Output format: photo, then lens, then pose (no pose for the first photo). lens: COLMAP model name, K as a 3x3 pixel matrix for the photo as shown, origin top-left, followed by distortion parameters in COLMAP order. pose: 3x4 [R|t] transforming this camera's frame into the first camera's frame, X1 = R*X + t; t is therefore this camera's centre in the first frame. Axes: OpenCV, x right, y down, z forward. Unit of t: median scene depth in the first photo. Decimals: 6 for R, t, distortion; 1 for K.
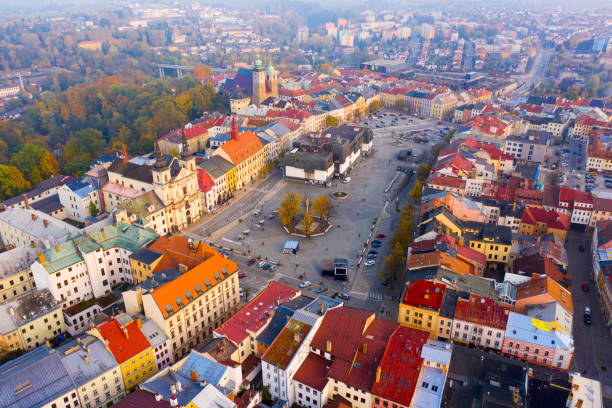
lens RADIAL K [[479.6, 0, 306.0], [0, 479.6, 204.0], [0, 0, 1]] dist [-0.018329, 0.006954]
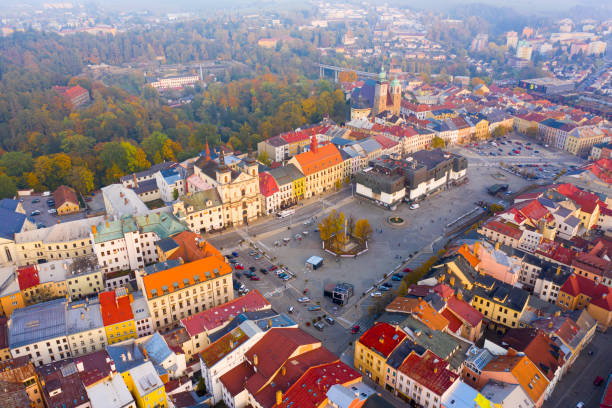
lens RADIAL K [[479.6, 0, 306.0], [0, 479.6, 204.0], [0, 0, 1]] dist [-0.018329, 0.006954]
pose [[0.922822, 0.170742, -0.345321, 0.263962], [-0.168972, 0.984983, 0.035466, -0.063558], [0.346191, 0.025621, 0.937814, -0.000069]]
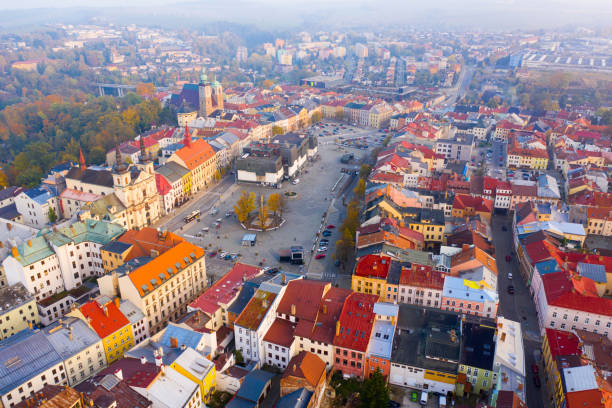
lens RADIAL K [[480.5, 0, 306.0], [0, 480.5, 204.0], [0, 0, 1]] dist [-0.022402, 0.002000]
pose [[0.992083, -0.041307, 0.118593, -0.026166], [0.046237, 0.998164, -0.039130, 0.051869], [-0.116759, 0.044303, 0.992172, -0.079197]]
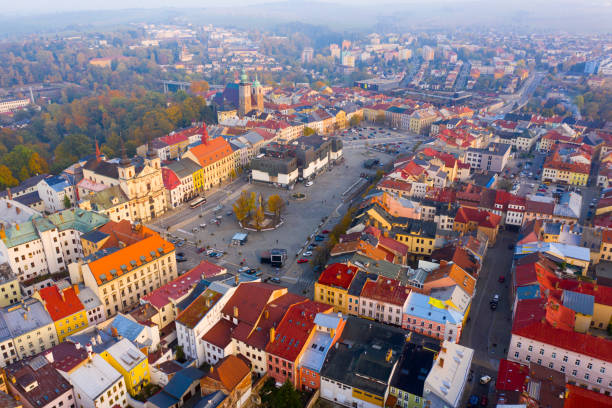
lens RADIAL K [[480.5, 0, 306.0], [0, 480.5, 204.0], [0, 0, 1]] dist [-0.022402, 0.002000]
pose [[0.999272, 0.021262, -0.031675, 0.136287], [-0.022619, 0.998814, -0.043114, 0.048952], [0.030721, 0.043799, 0.998568, -0.077145]]
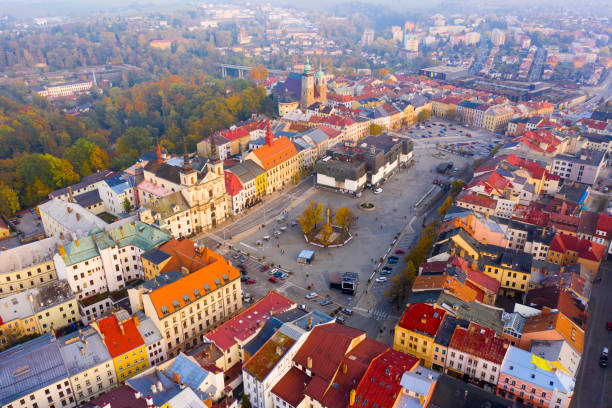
lens RADIAL K [[479.6, 0, 306.0], [0, 479.6, 204.0], [0, 0, 1]] dist [-0.018329, 0.006954]
pose [[0.989327, 0.064445, -0.130684, 0.083502], [-0.064567, 0.997908, 0.003308, -0.020773], [0.130624, 0.005166, 0.991419, 0.002626]]
